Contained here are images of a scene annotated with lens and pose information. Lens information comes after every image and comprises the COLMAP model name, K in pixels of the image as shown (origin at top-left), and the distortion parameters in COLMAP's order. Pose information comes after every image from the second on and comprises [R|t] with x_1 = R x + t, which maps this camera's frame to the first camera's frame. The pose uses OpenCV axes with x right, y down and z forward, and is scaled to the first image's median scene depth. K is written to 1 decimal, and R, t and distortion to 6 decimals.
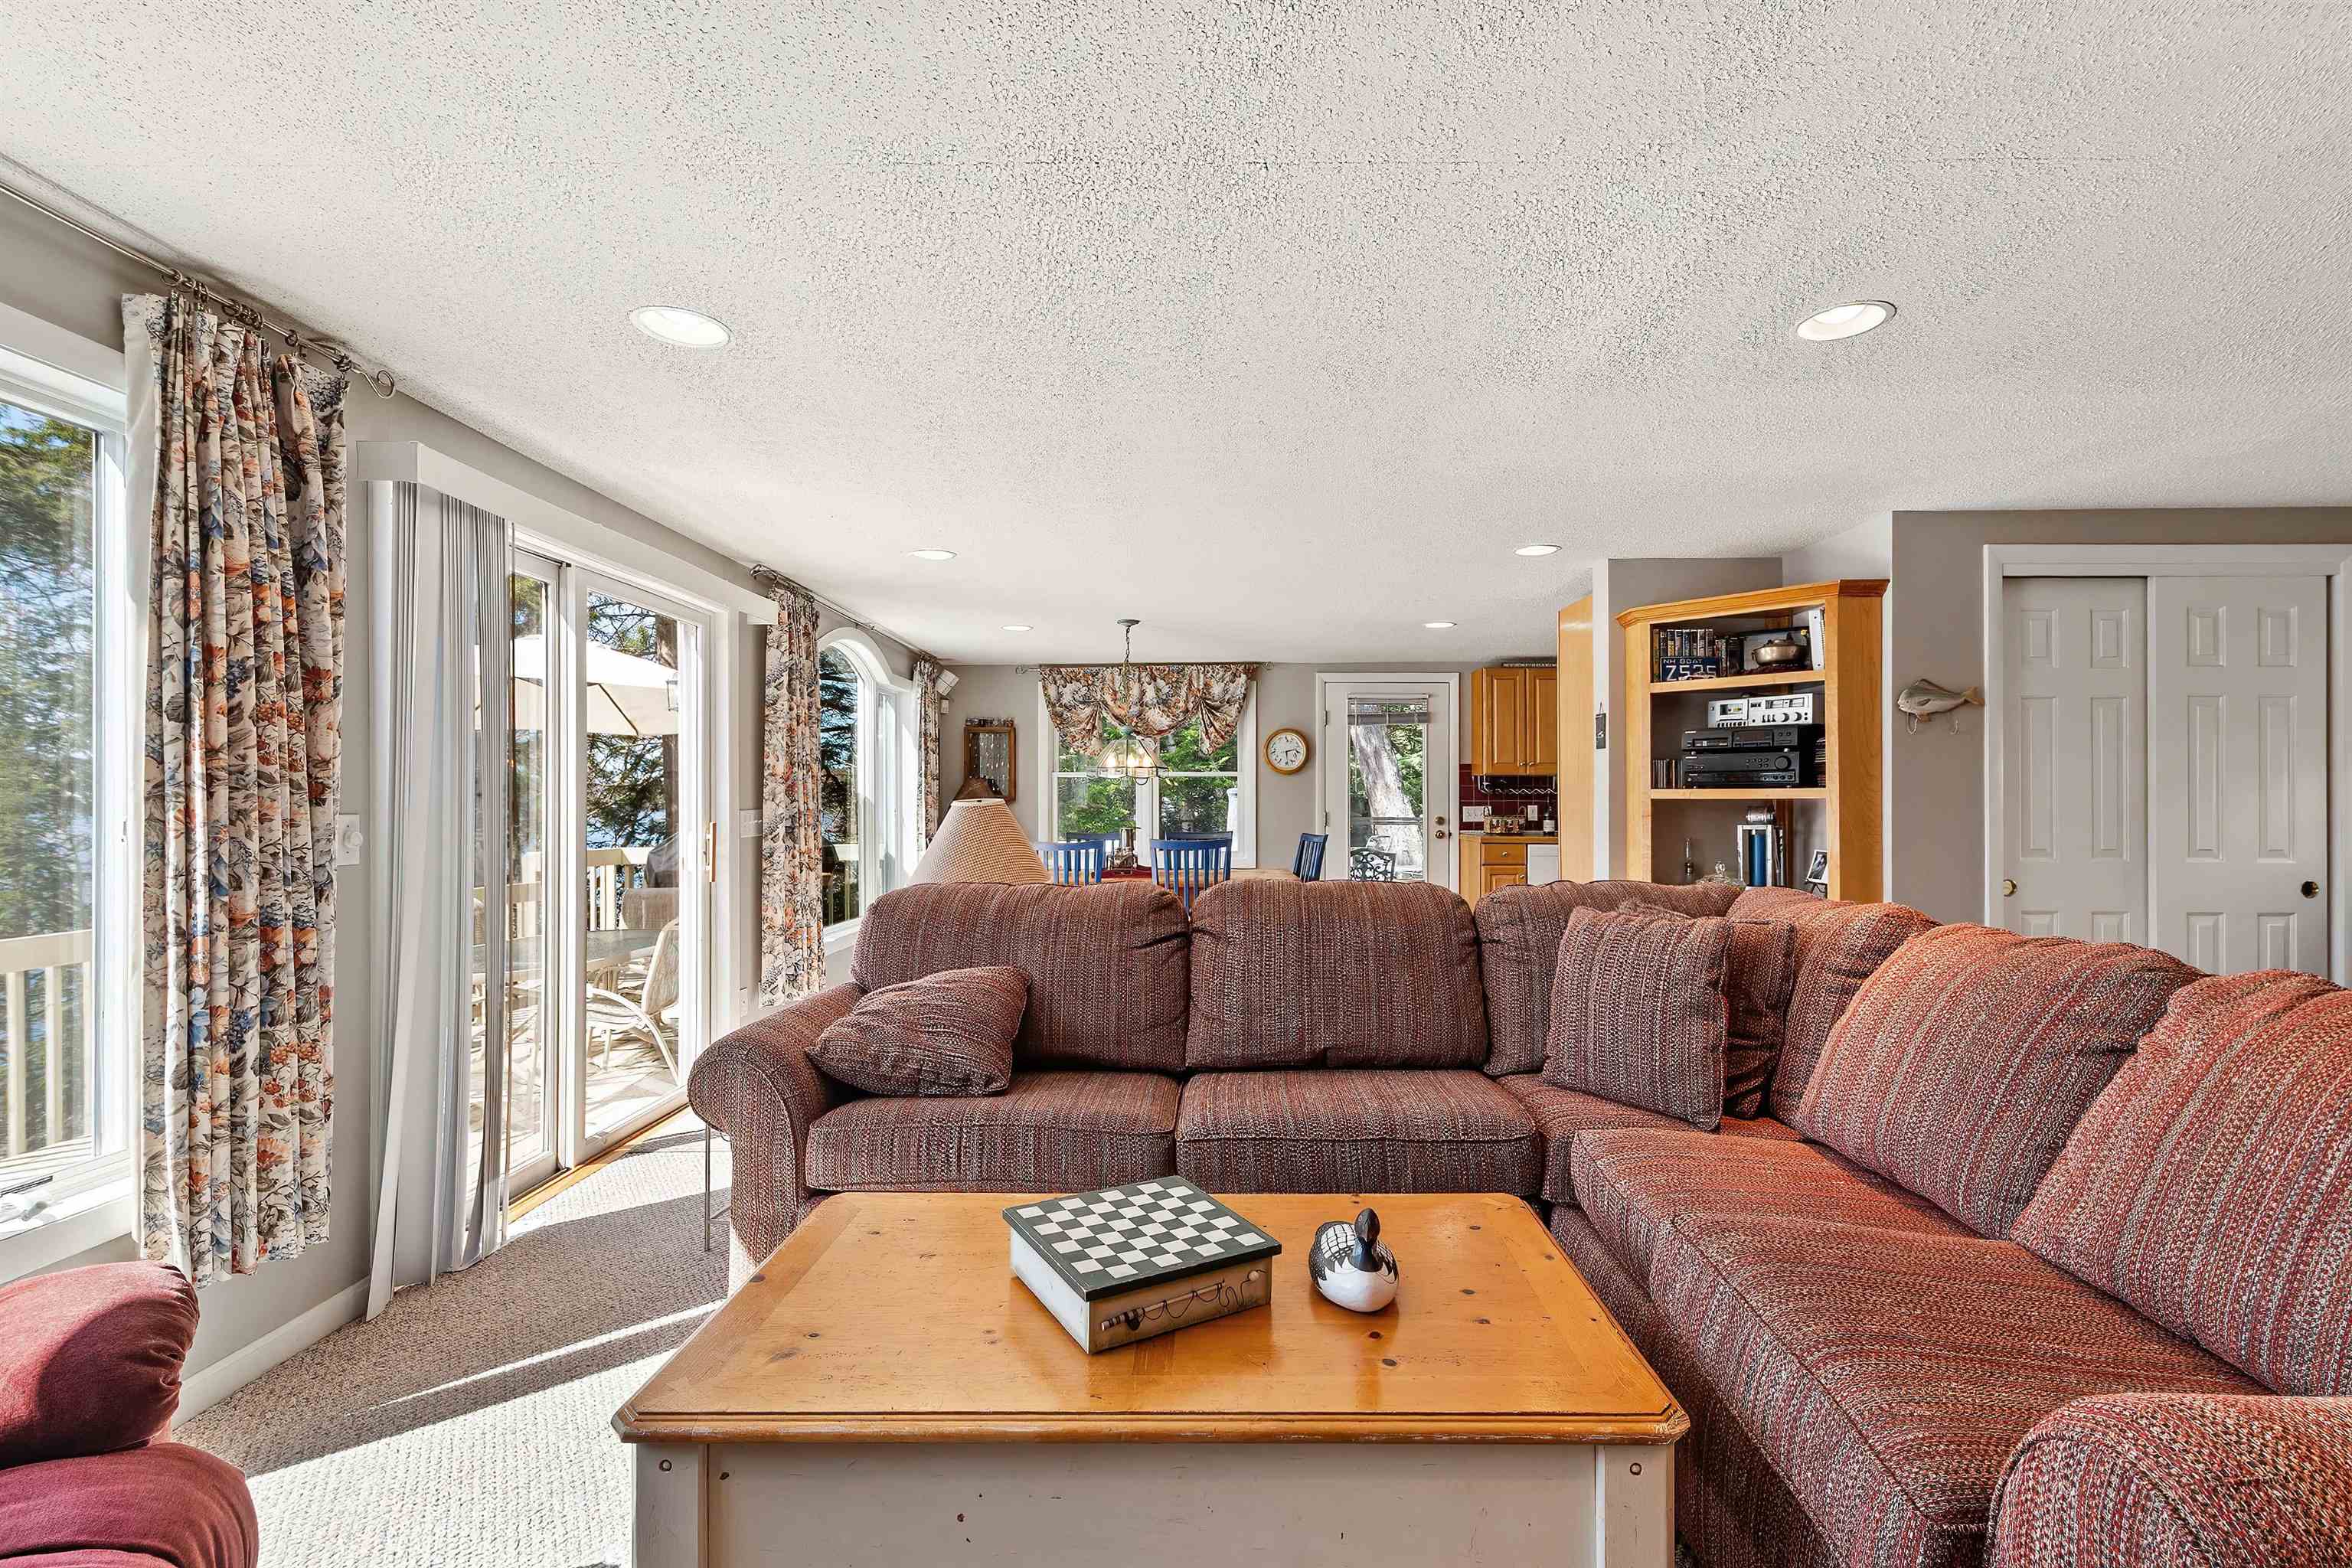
lens RADIAL K [[1039.8, 0, 1181.0], [0, 1039.8, 793.8], [0, 0, 1]] dist [0.011856, -0.000061]
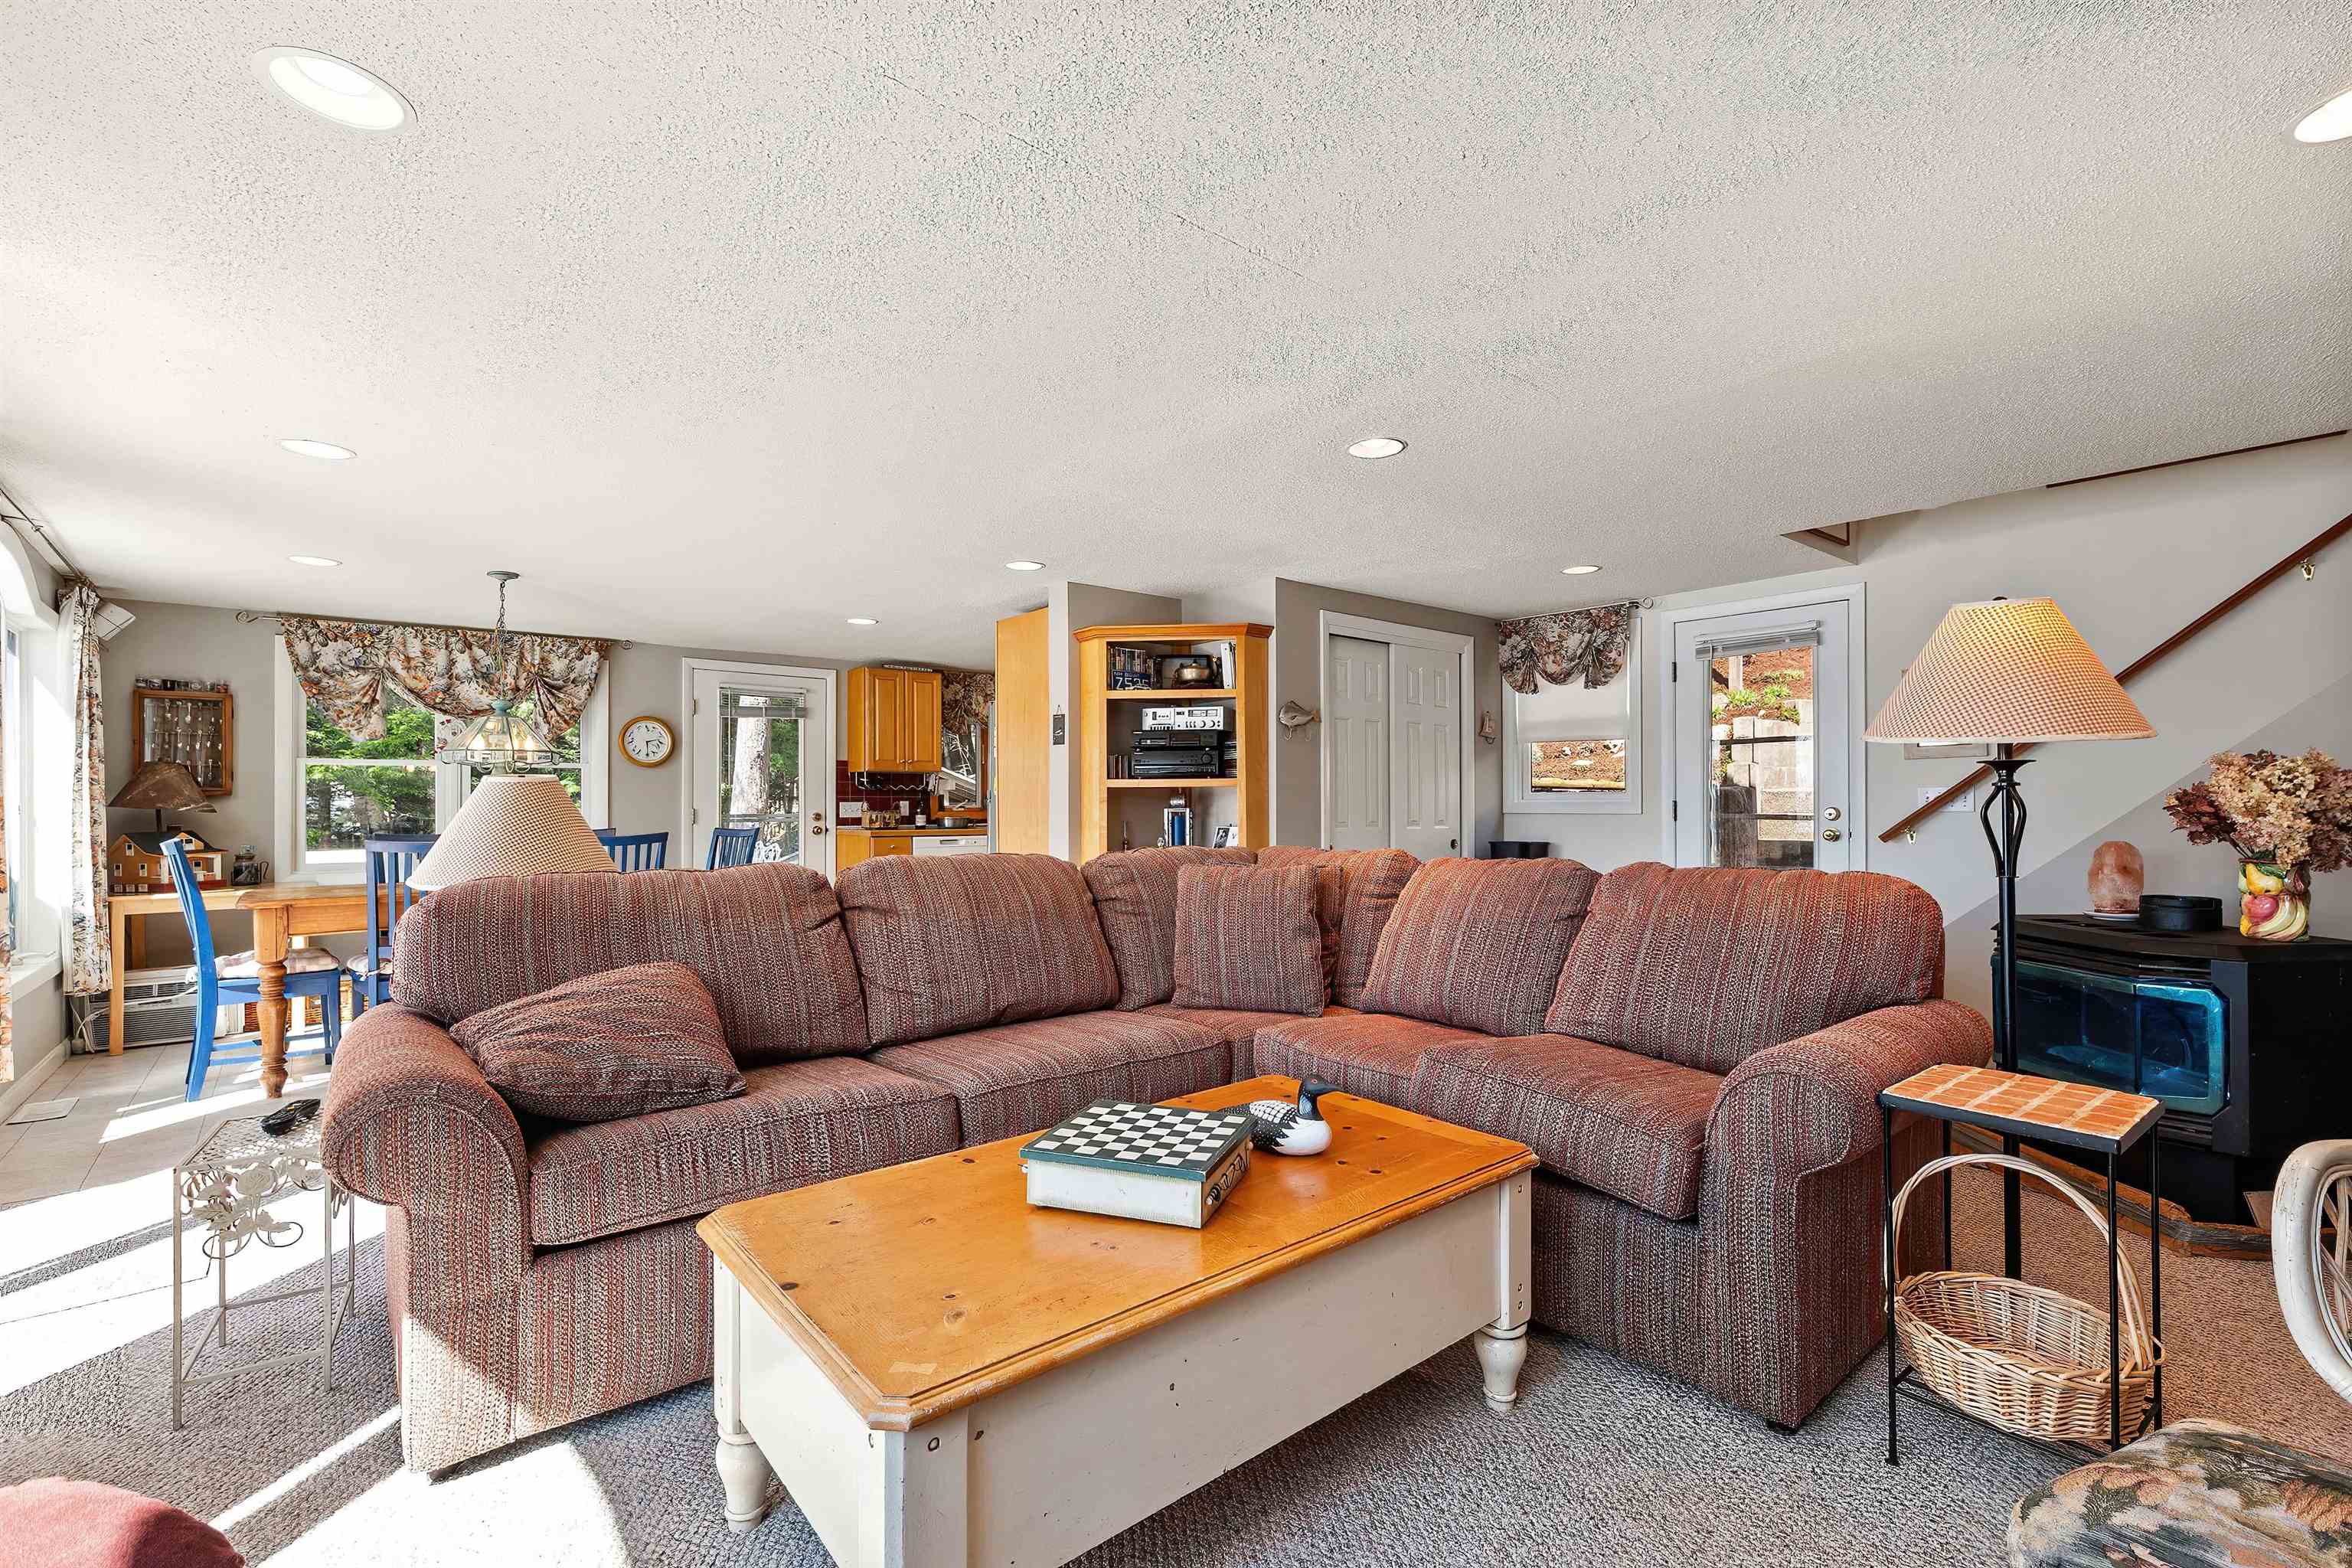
lens RADIAL K [[1033.2, 0, 1175.3], [0, 1033.2, 785.7], [0, 0, 1]] dist [0.008314, 0.000417]
pose [[0.766562, 0.009275, 0.642103, -0.275224], [-0.000657, 0.999906, -0.013660, 0.021149], [-0.642170, 0.010050, 0.766497, 0.045330]]
